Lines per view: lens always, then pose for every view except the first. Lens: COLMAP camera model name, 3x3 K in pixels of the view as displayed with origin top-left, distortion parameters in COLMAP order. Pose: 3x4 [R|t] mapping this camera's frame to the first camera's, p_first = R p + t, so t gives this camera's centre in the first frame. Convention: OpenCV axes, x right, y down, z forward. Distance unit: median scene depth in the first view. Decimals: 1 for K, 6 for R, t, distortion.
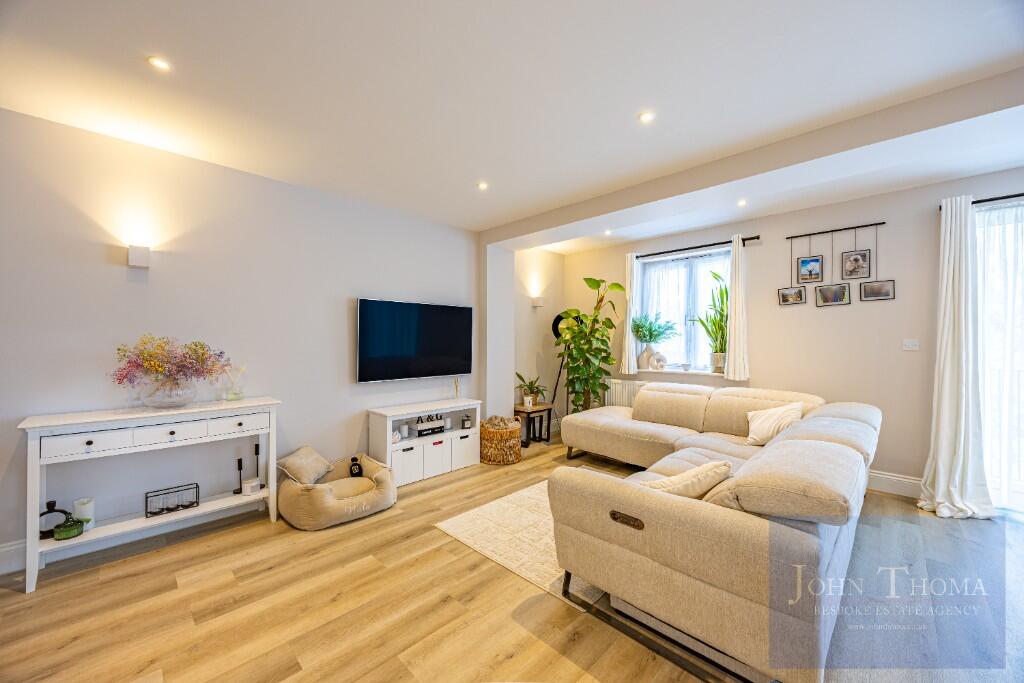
lens RADIAL K [[388.9, 0, 507.3], [0, 388.9, 343.3], [0, 0, 1]] dist [-0.003870, -0.000013]
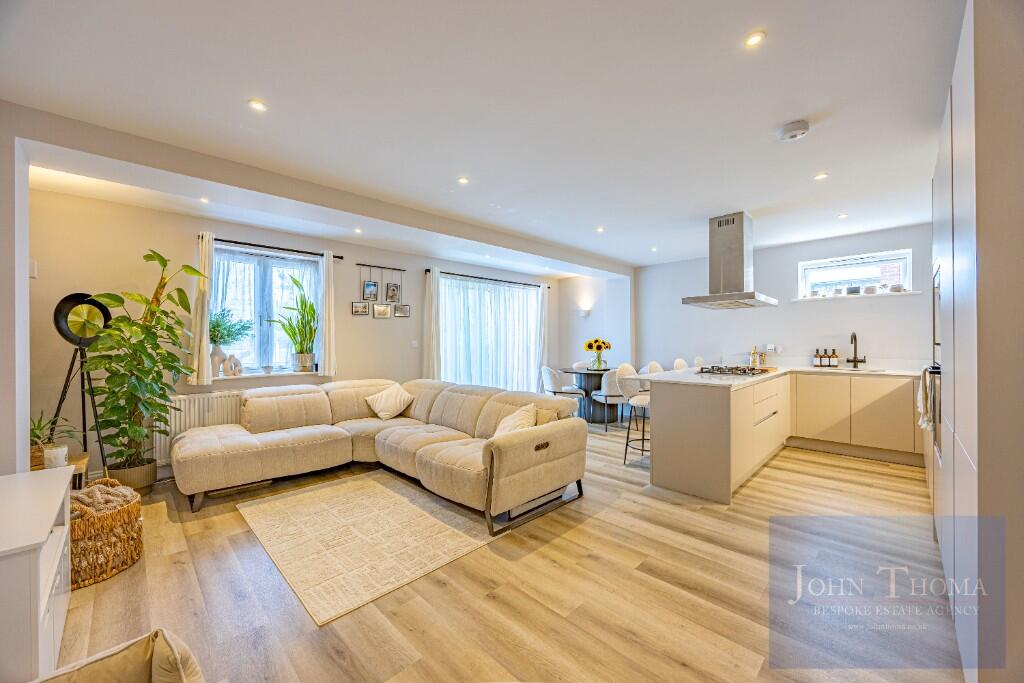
lens RADIAL K [[388.9, 0, 507.3], [0, 388.9, 343.3], [0, 0, 1]] dist [-0.003870, -0.000013]
pose [[0.008540, -0.006946, 0.999939, -0.613320], [0.008599, 0.999939, 0.006872, -0.006627], [-0.999927, 0.008540, 0.008599, 0.494010]]
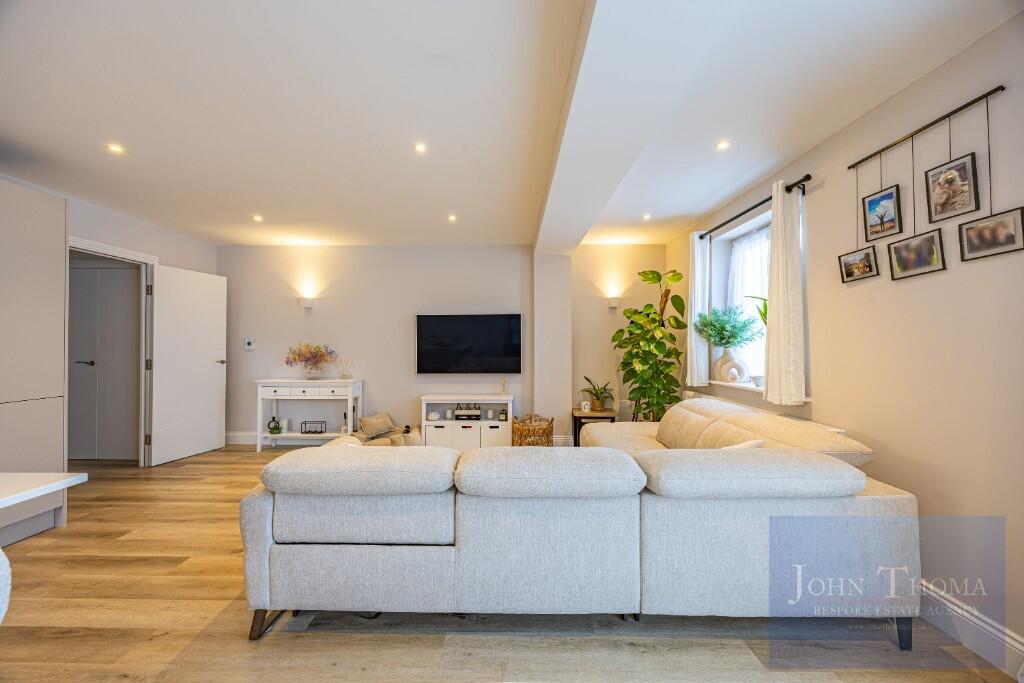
lens RADIAL K [[388.9, 0, 507.3], [0, 388.9, 343.3], [0, 0, 1]] dist [-0.003870, -0.000013]
pose [[0.697515, -0.002943, -0.716564, 0.798274], [-0.001519, 0.999983, -0.005586, -0.002536], [0.716568, 0.004984, 0.697499, 0.232375]]
